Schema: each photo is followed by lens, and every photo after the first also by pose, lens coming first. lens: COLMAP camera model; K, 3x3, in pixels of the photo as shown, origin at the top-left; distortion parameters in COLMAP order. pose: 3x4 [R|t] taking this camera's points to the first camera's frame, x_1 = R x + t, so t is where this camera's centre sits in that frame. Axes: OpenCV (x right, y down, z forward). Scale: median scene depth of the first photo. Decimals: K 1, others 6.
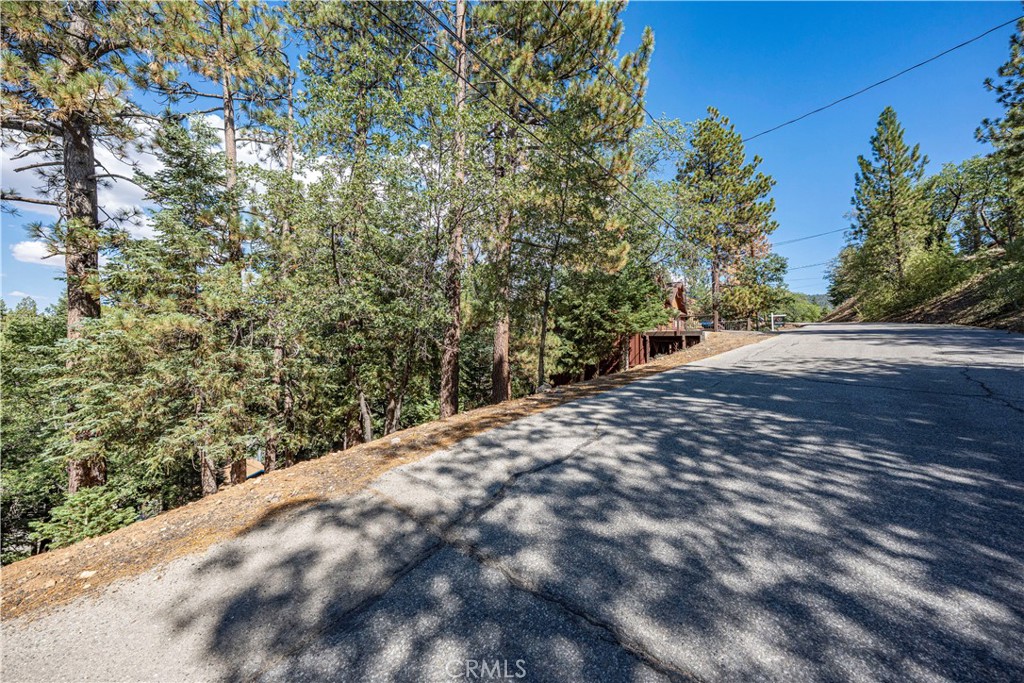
lens RADIAL K [[346.7, 0, 506.8], [0, 346.7, 338.2], [0, 0, 1]] dist [-0.001890, 0.000352]
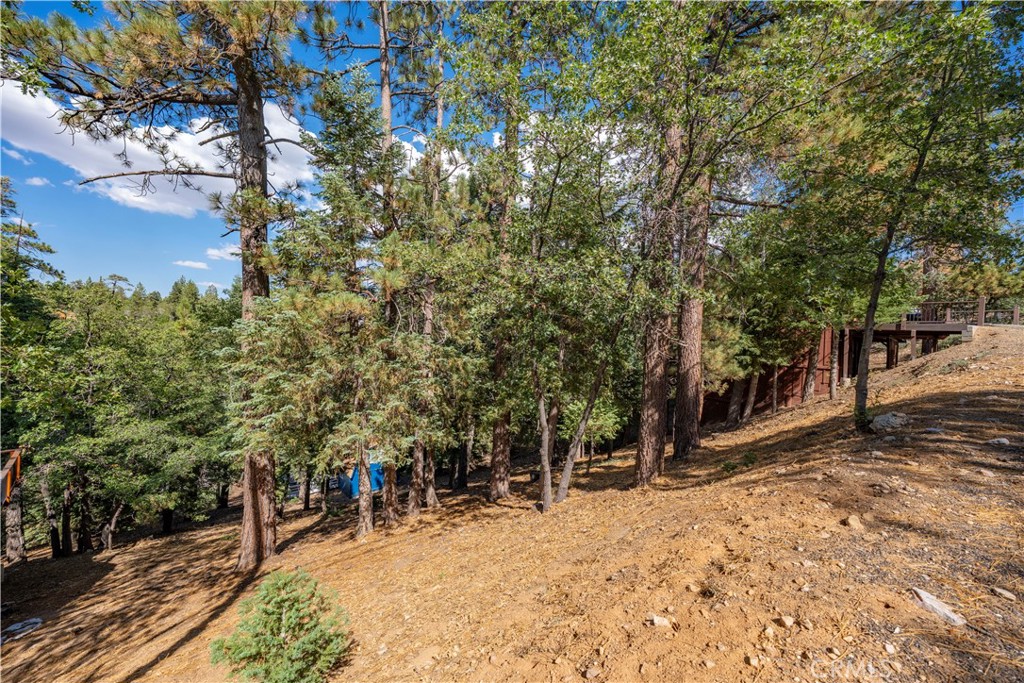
lens RADIAL K [[346.7, 0, 506.8], [0, 346.7, 338.2], [0, 0, 1]] dist [-0.001890, 0.000352]
pose [[0.969979, 0.029486, -0.241393, -0.333863], [-0.020994, 0.999069, 0.037679, 0.000964], [0.242280, -0.031481, 0.969696, 0.250965]]
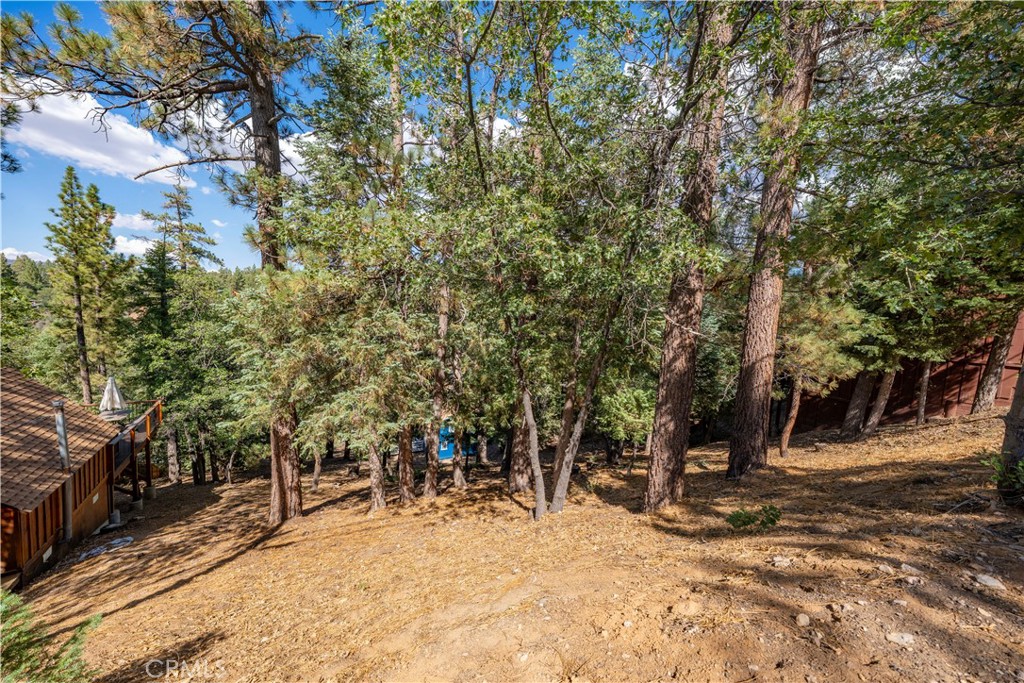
lens RADIAL K [[346.7, 0, 506.8], [0, 346.7, 338.2], [0, 0, 1]] dist [-0.001890, 0.000352]
pose [[0.873343, 0.070905, -0.481917, -0.155467], [-0.021312, 0.993964, 0.107620, -0.005172], [0.486639, -0.083719, 0.869583, 0.462090]]
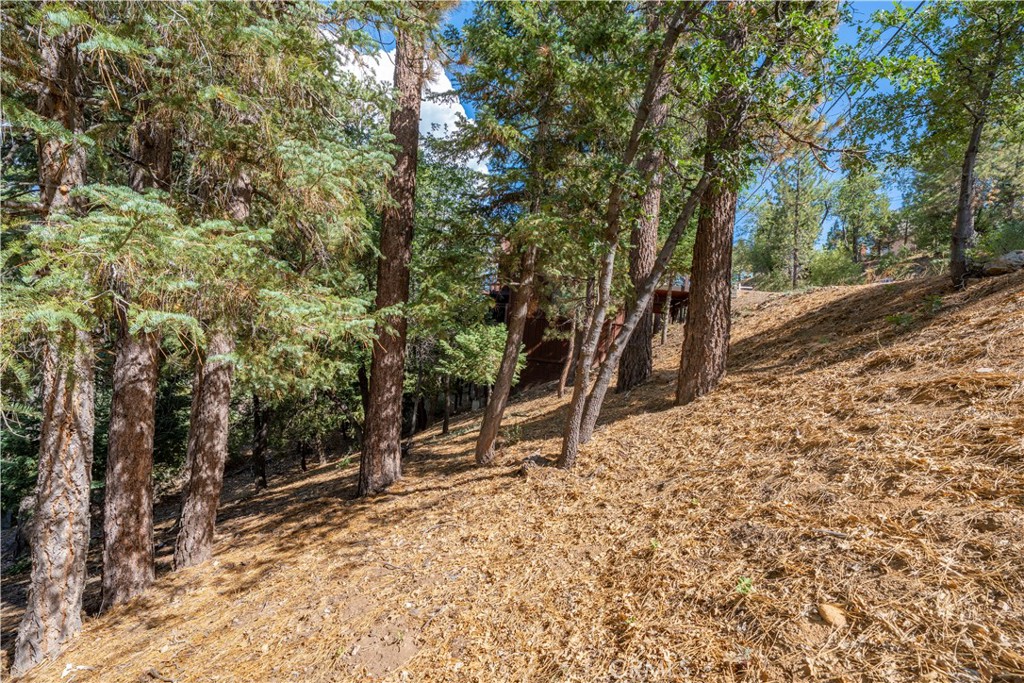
lens RADIAL K [[424.4, 0, 512.0], [0, 424.4, 341.5], [0, 0, 1]] dist [-0.000323, -0.000002]
pose [[0.901858, 0.071860, 0.426015, -0.796979], [-0.099466, 0.994117, 0.042877, 0.292335], [-0.420428, -0.081043, 0.903699, 0.624001]]
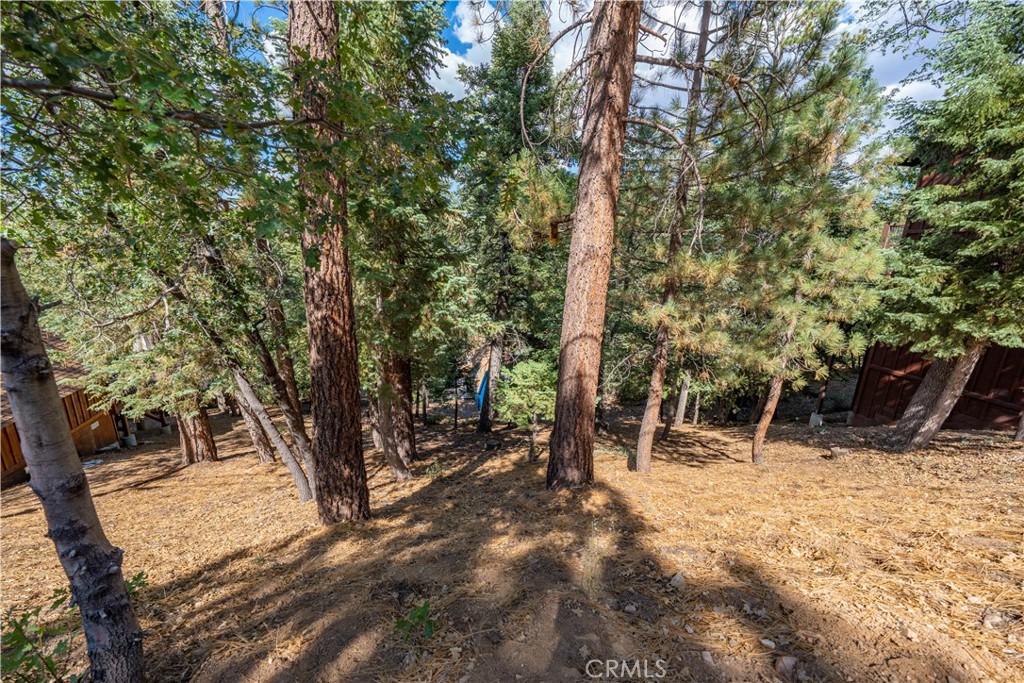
lens RADIAL K [[375.7, 0, 512.0], [0, 375.7, 341.5], [0, 0, 1]] dist [0.000069, 0.000016]
pose [[0.719353, 0.183095, -0.670080, 0.314251], [0.008647, 0.962203, 0.272197, -0.046952], [0.694591, -0.201600, 0.690580, 0.965326]]
